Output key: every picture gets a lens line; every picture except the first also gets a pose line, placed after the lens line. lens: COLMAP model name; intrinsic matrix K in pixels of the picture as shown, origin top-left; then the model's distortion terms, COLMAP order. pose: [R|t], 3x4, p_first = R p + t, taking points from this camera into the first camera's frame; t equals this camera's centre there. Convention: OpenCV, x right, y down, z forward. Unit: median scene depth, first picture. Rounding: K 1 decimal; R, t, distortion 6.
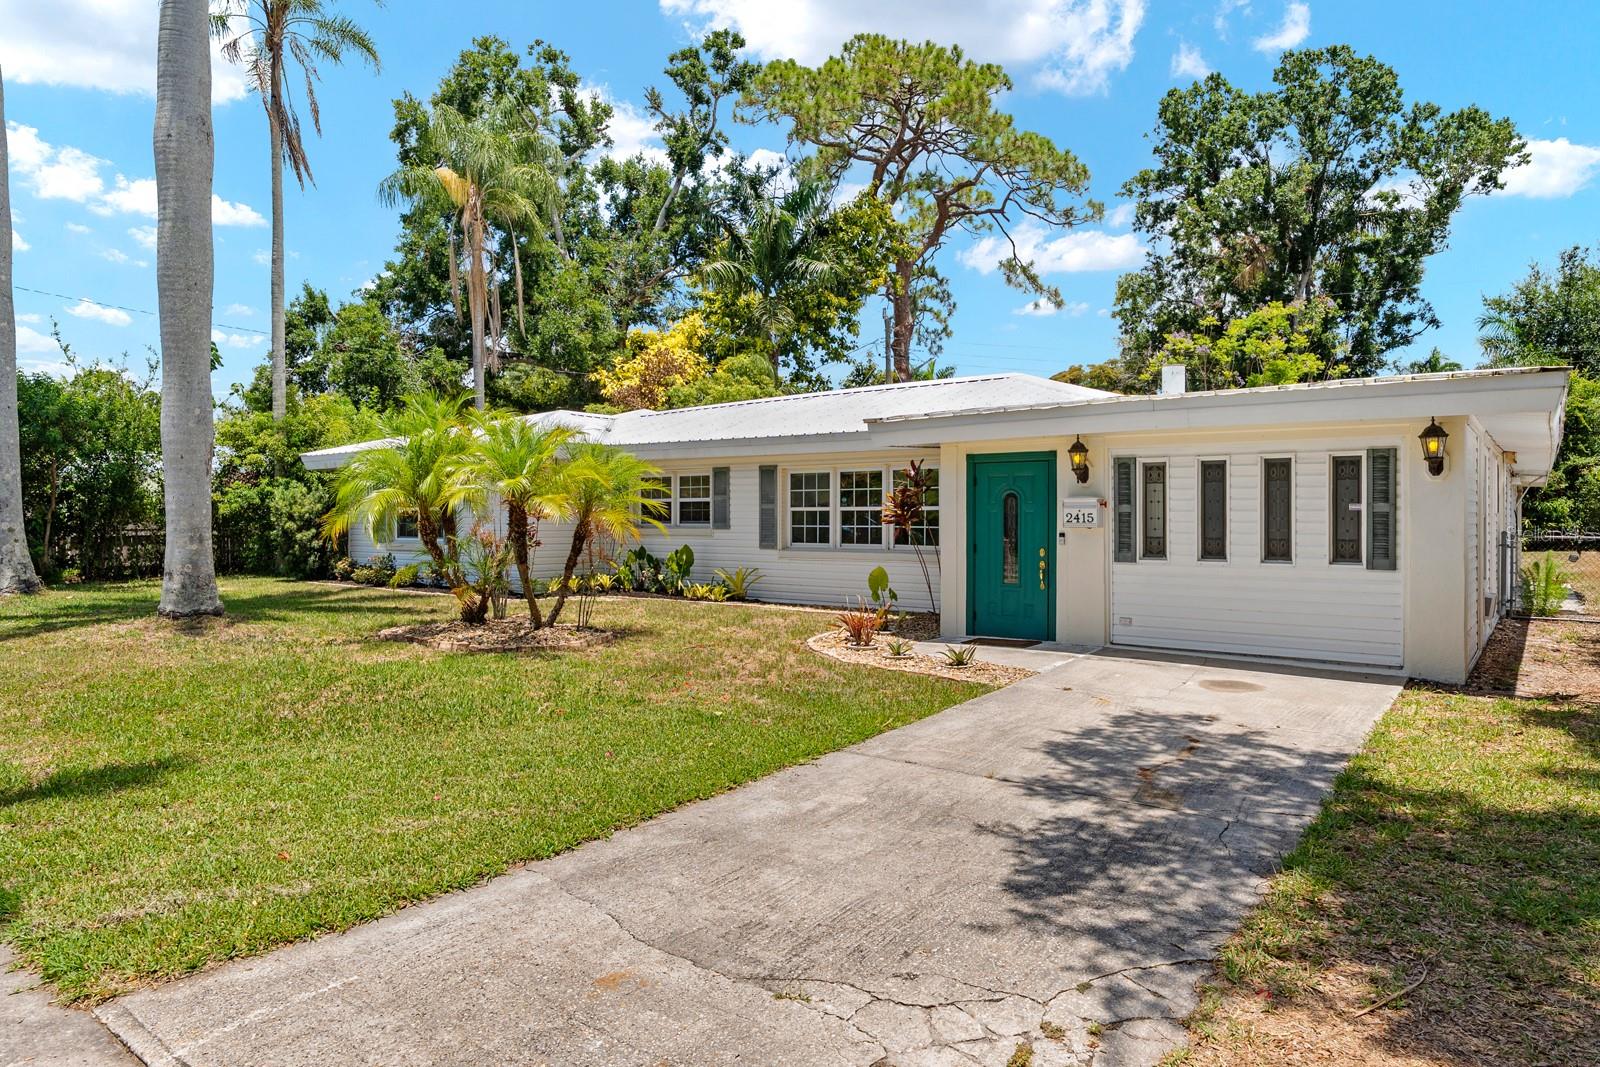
lens RADIAL K [[979.0, 0, 800.5], [0, 979.0, 508.0], [0, 0, 1]] dist [-0.000292, -0.000159]
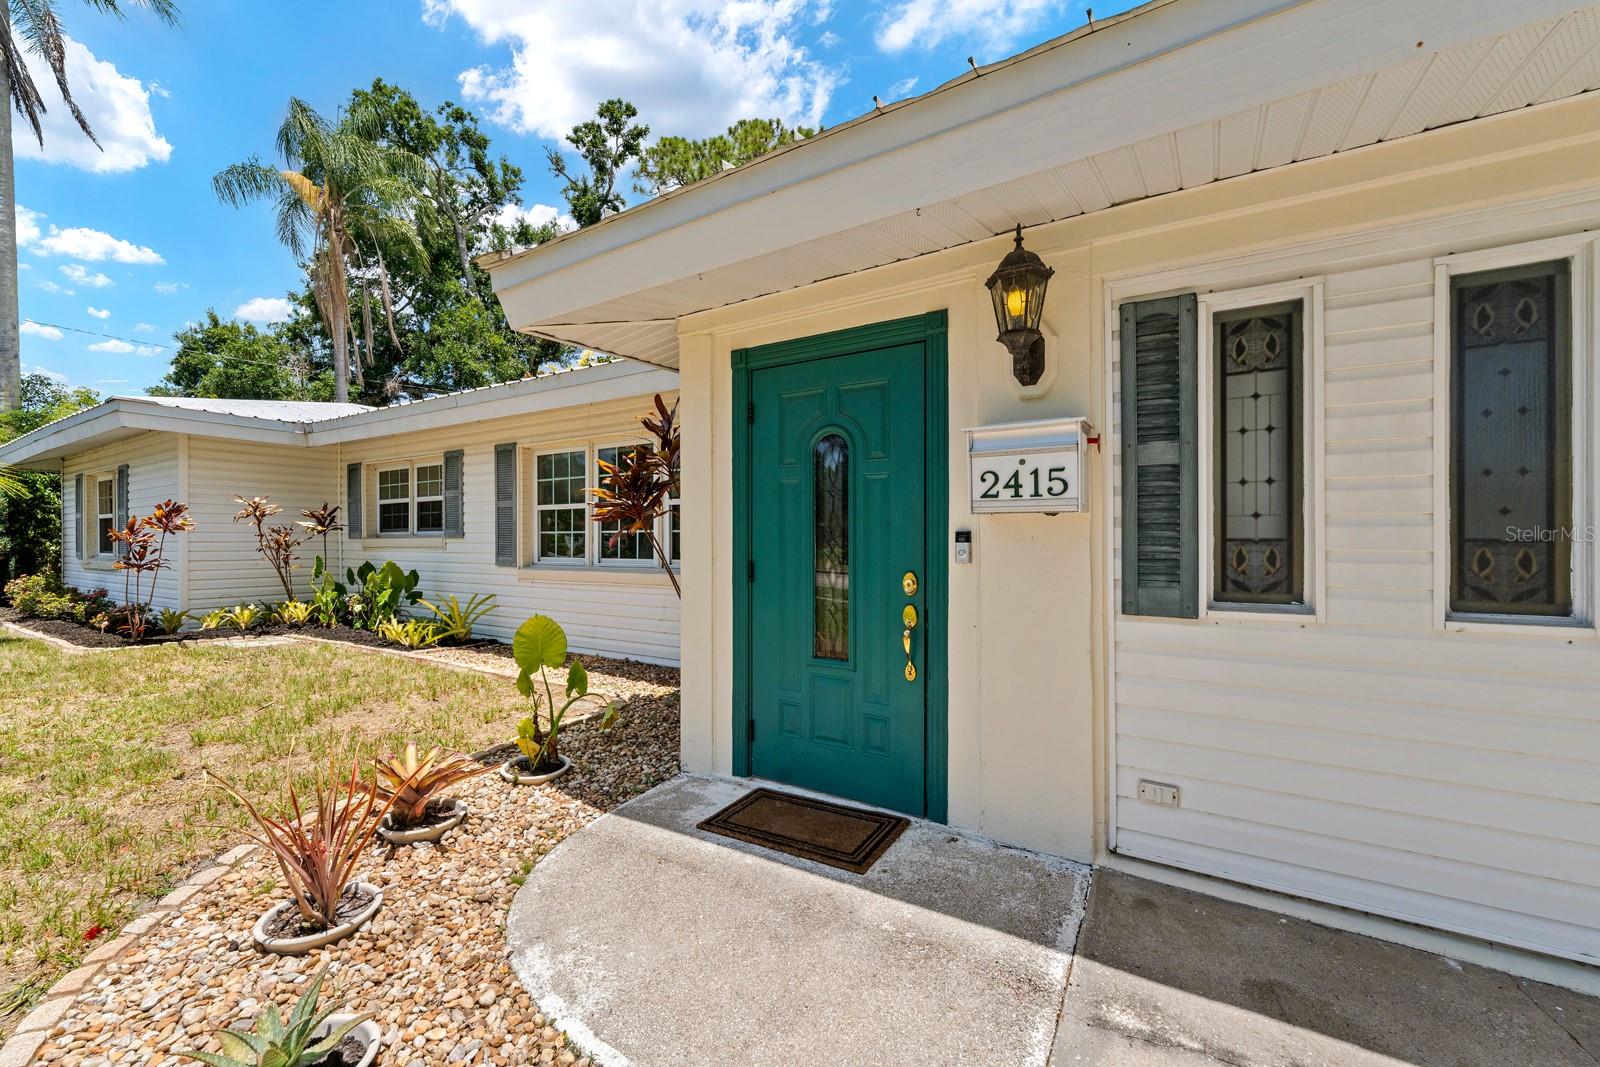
lens RADIAL K [[651.4, 0, 800.0], [0, 651.4, 533.5], [0, 0, 1]] dist [0.000964, 0.000079]
pose [[0.995179, -0.002229, 0.098048, 0.125481], [0.001883, 0.999992, 0.003623, 0.017469], [-0.098056, -0.003421, 0.995175, 0.524878]]
